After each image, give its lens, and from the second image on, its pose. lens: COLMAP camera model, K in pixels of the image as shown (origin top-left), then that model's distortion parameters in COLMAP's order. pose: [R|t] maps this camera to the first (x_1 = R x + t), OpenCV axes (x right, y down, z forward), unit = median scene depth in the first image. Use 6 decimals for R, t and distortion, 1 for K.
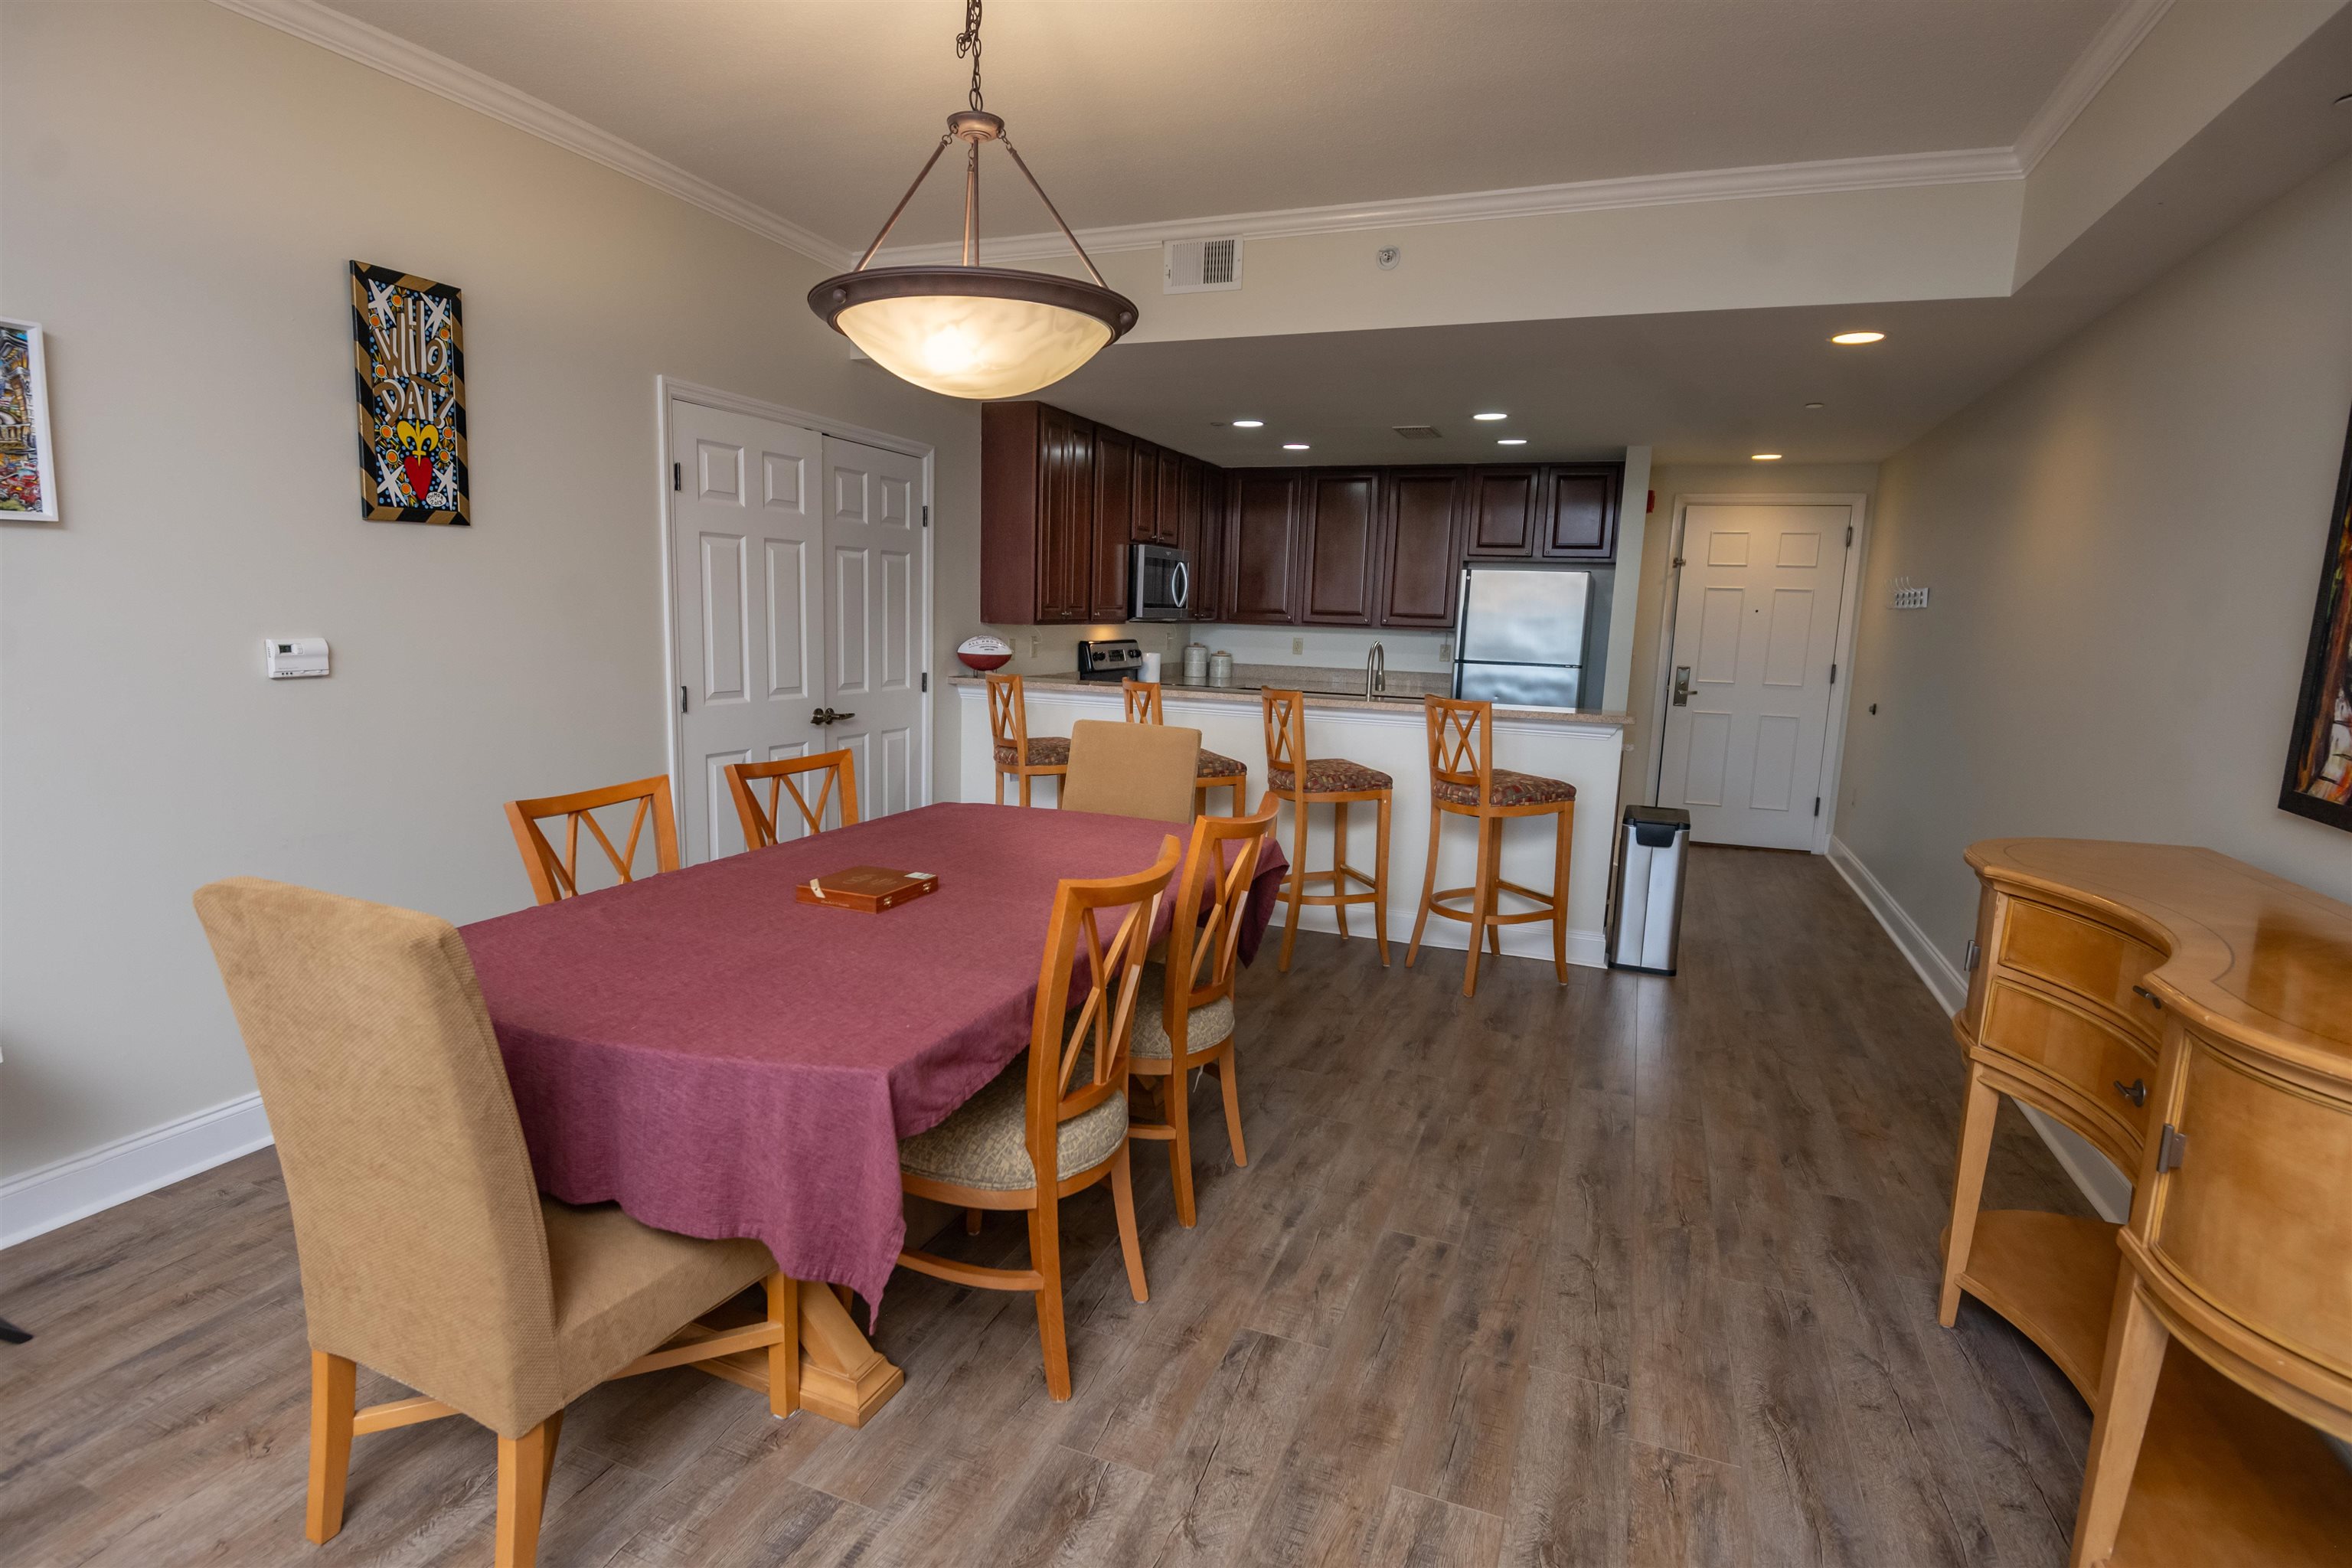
lens RADIAL K [[1142.8, 0, 1176.0], [0, 1142.8, 784.0], [0, 0, 1]] dist [-0.015924, -0.000928]
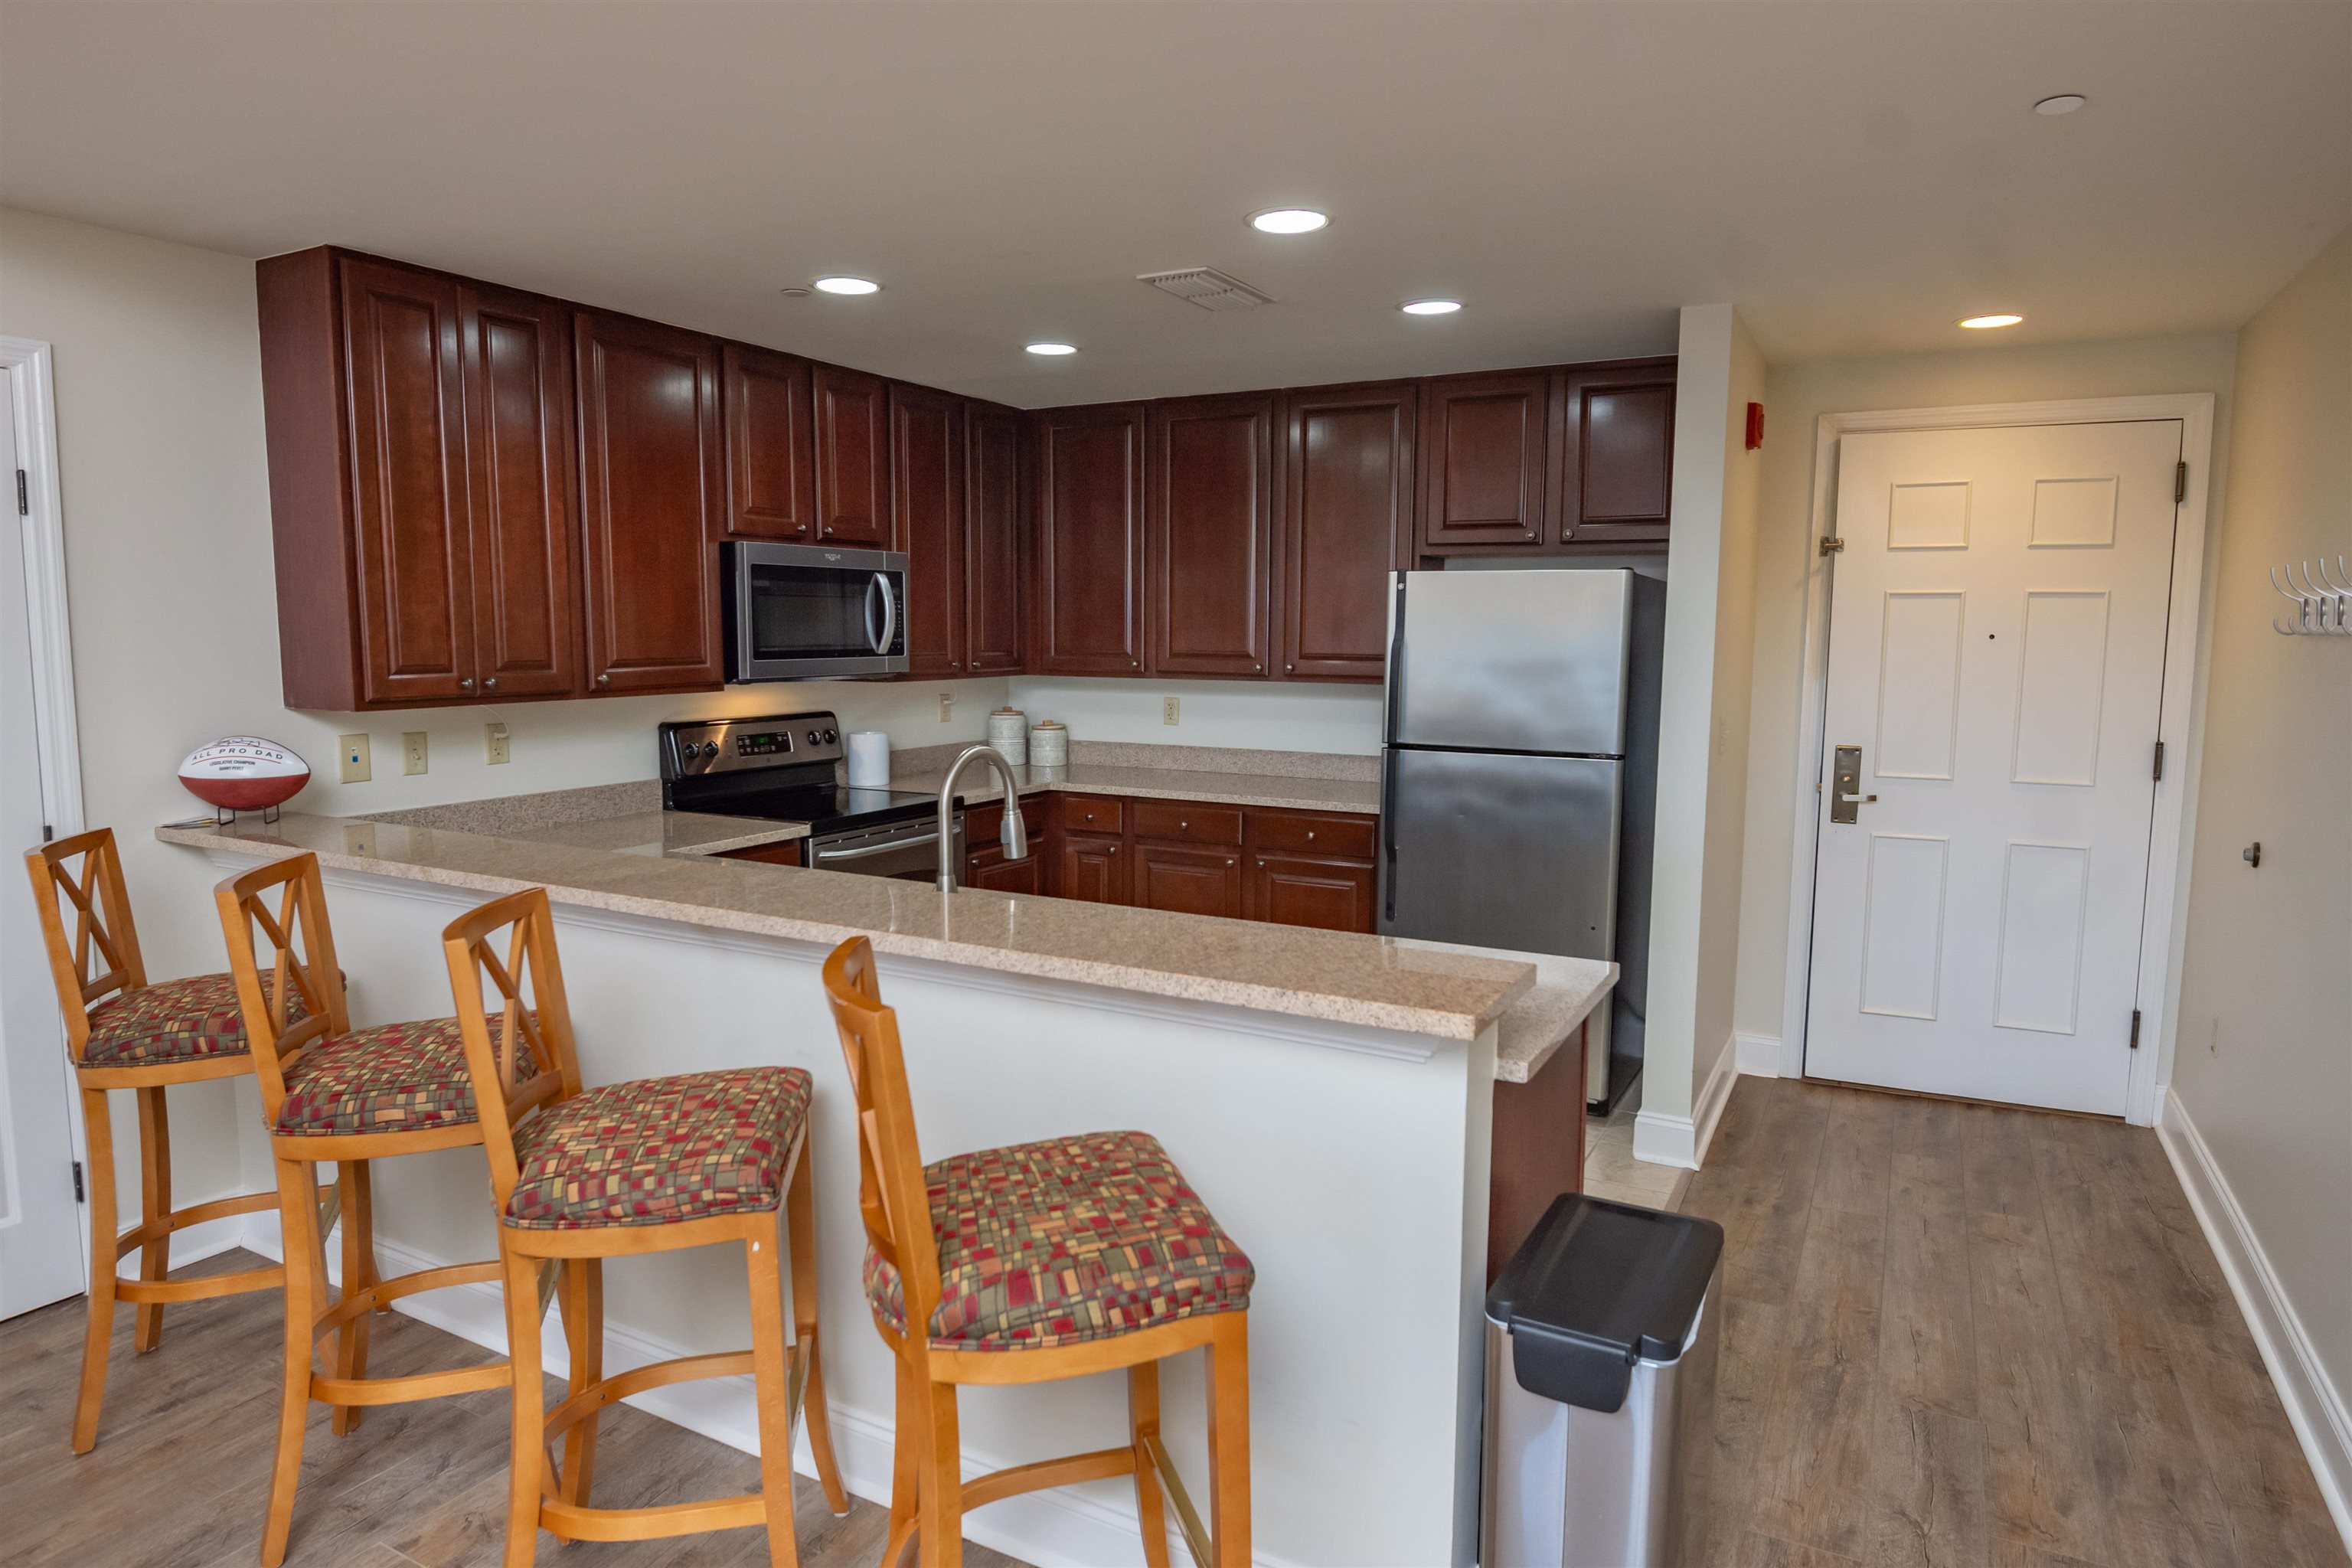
lens RADIAL K [[1469.9, 0, 1176.0], [0, 1469.9, 784.0], [0, 0, 1]] dist [-0.007967, -0.000824]
pose [[0.994680, -0.011577, -0.102364, 0.222768], [0.006871, 0.998908, -0.046210, -0.061259], [0.102787, 0.045261, 0.993673, 0.331177]]
